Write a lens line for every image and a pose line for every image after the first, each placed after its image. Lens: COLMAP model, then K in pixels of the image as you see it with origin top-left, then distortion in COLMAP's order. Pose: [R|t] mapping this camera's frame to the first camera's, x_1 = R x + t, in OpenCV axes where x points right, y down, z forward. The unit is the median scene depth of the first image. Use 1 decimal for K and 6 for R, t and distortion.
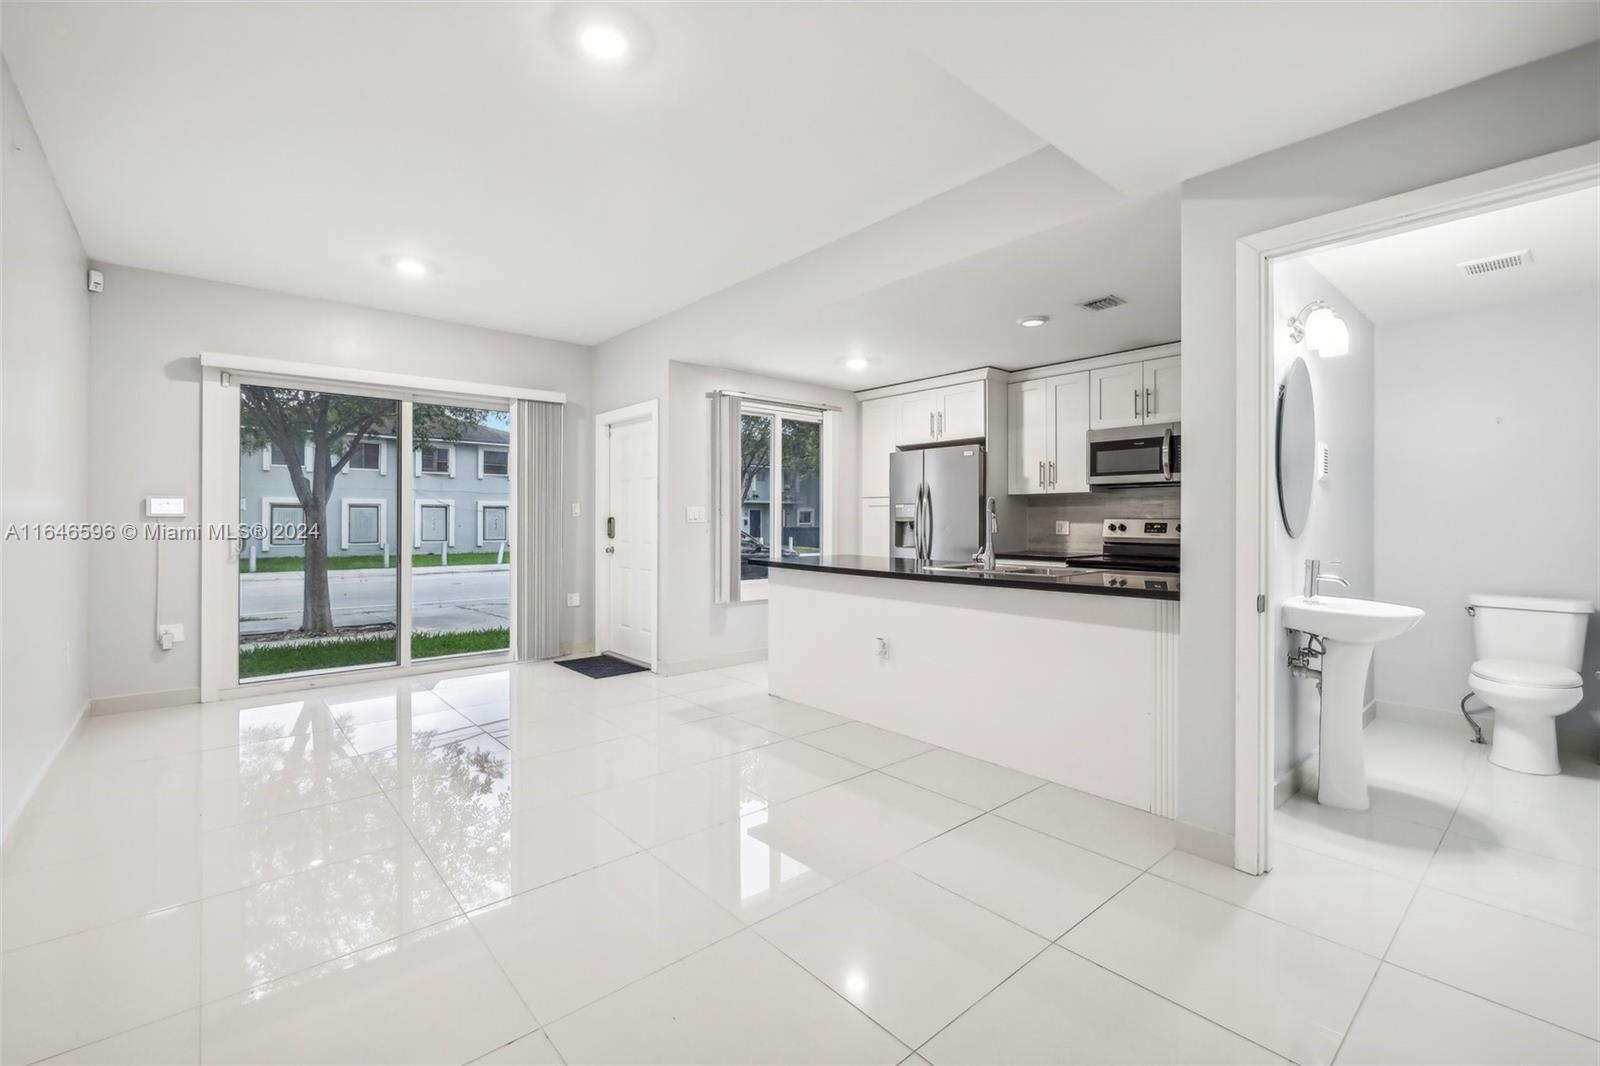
lens RADIAL K [[689.7, 0, 781.3], [0, 689.7, 513.2], [0, 0, 1]] dist [-0.000825, 0.001691]
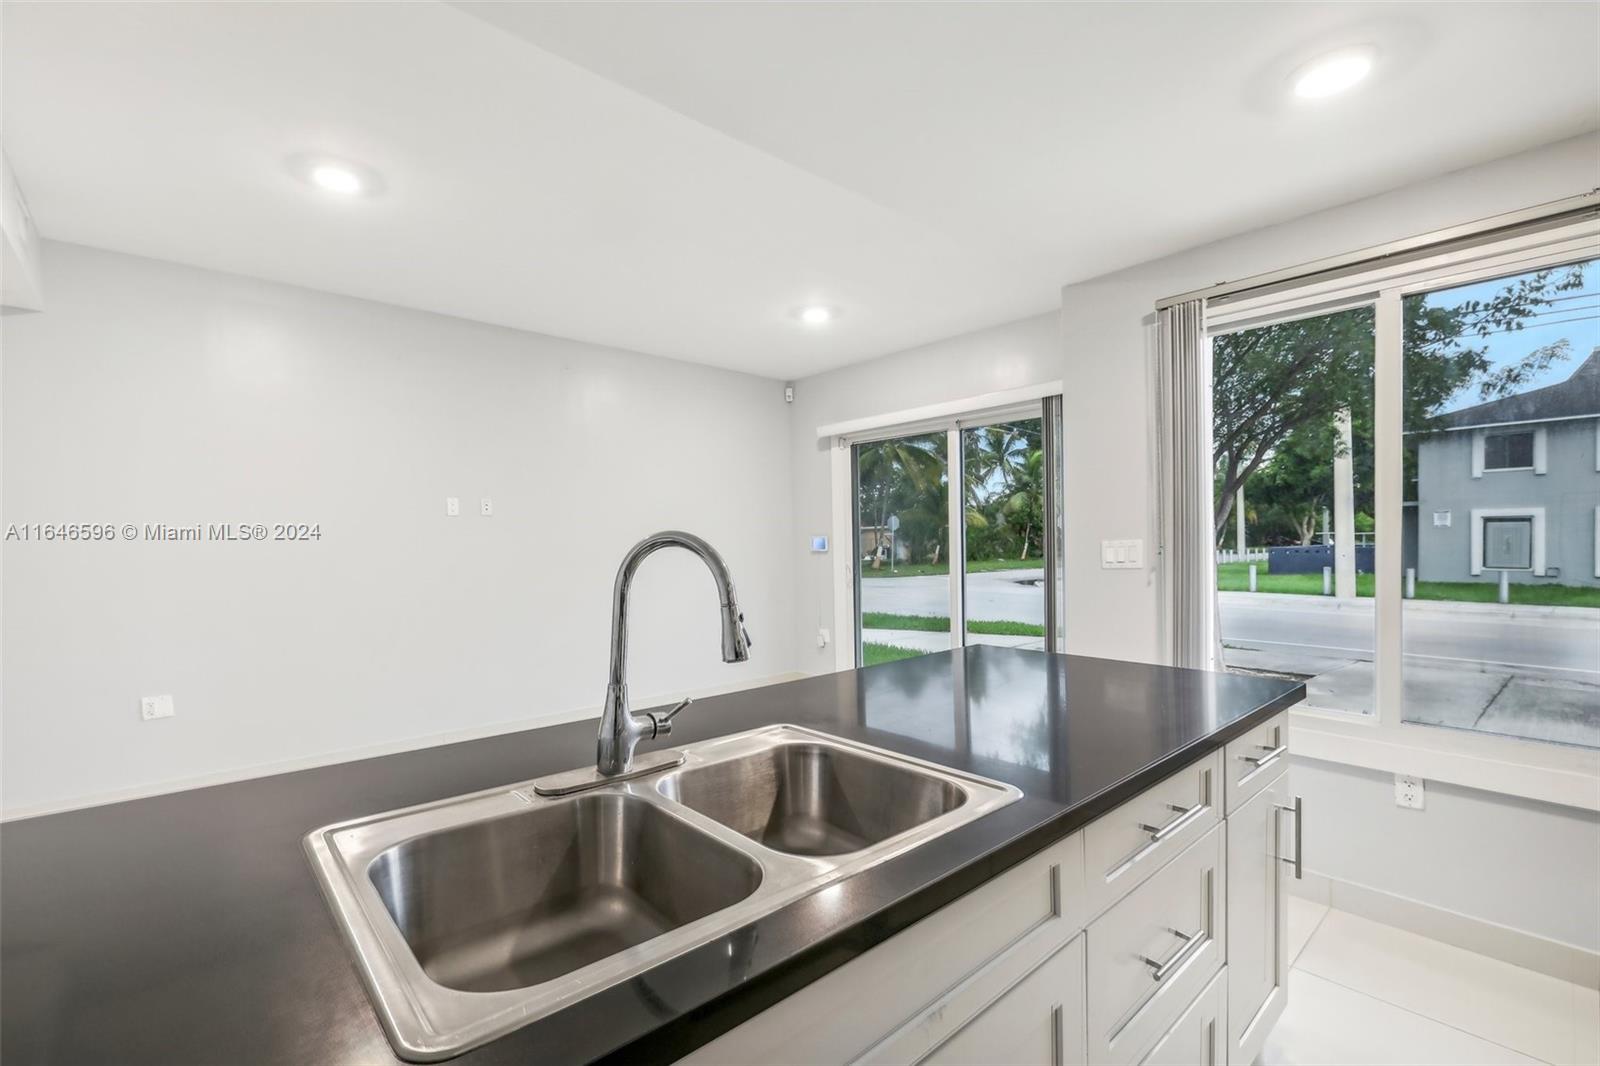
lens RADIAL K [[689.7, 0, 765.2], [0, 689.7, 566.0], [0, 0, 1]] dist [-0.000825, 0.001691]
pose [[0.014158, 0.034905, -0.999290, 0.413113], [0.020567, 0.999169, 0.035192, -0.013192], [0.999688, -0.021051, 0.013428, 0.720723]]
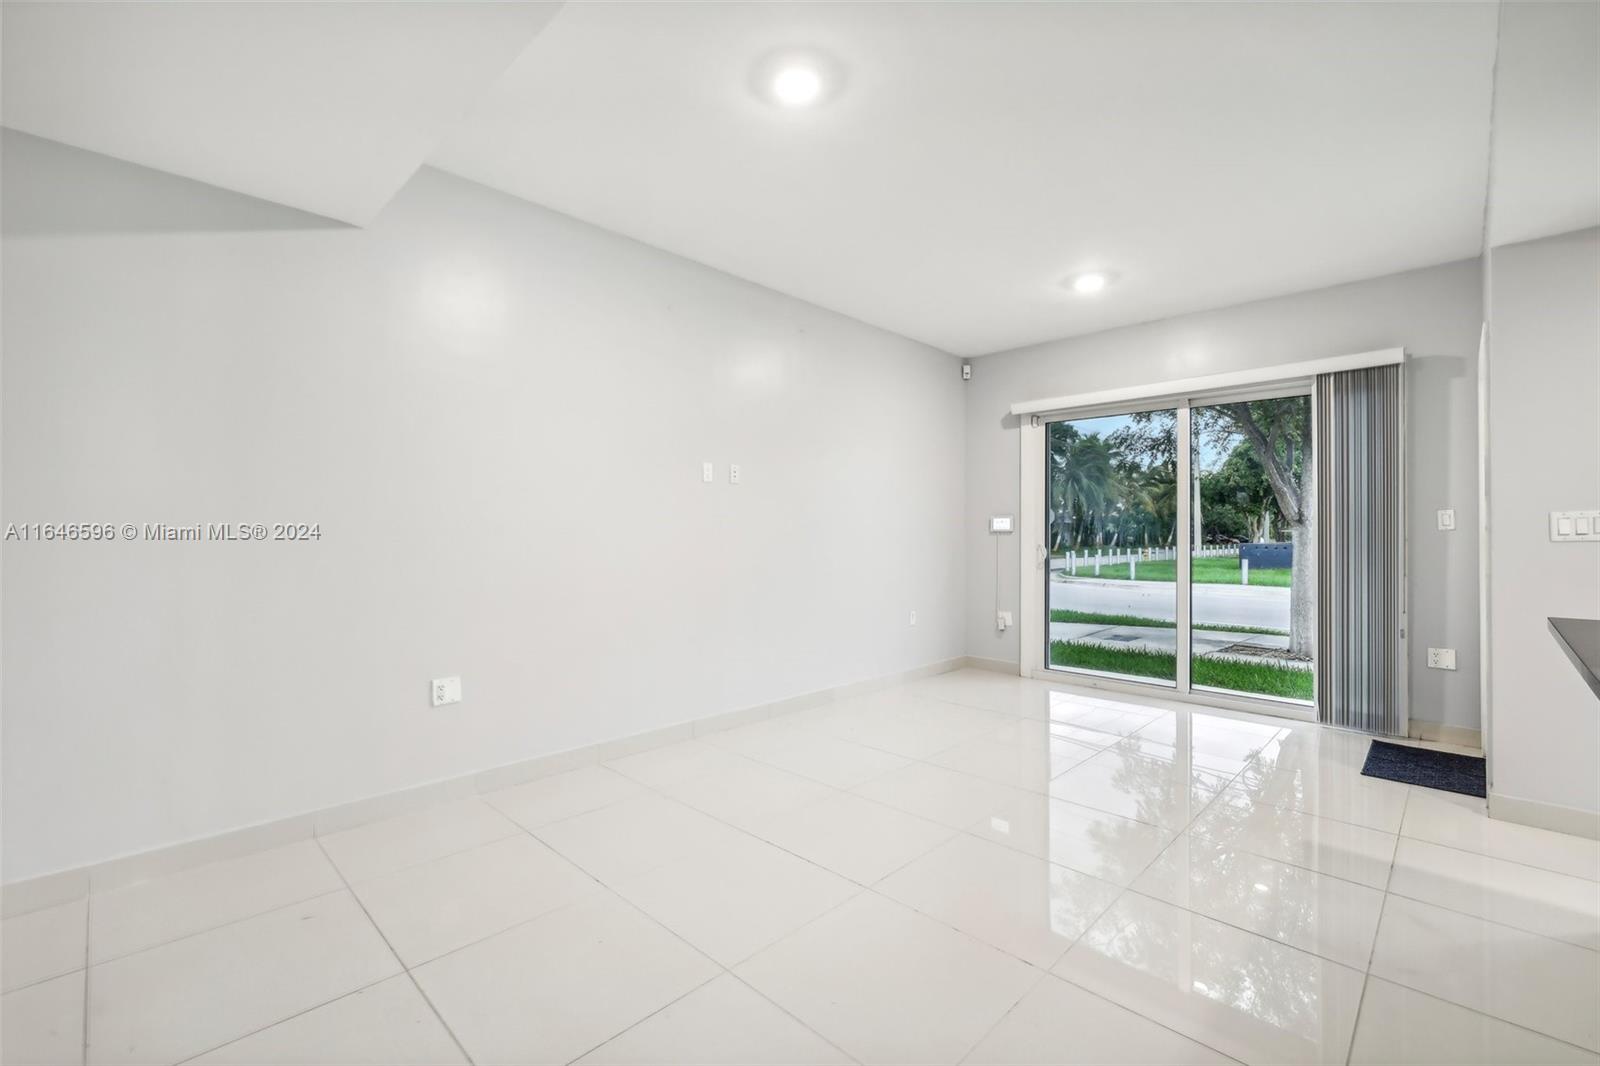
lens RADIAL K [[689.7, 0, 780.2], [0, 689.7, 529.6], [0, 0, 1]] dist [-0.000825, 0.001691]
pose [[0.084642, -0.004835, -0.996400, 0.342206], [0.005724, 0.999974, -0.004366, 0.003906], [0.996395, -0.005334, 0.084668, 0.374029]]
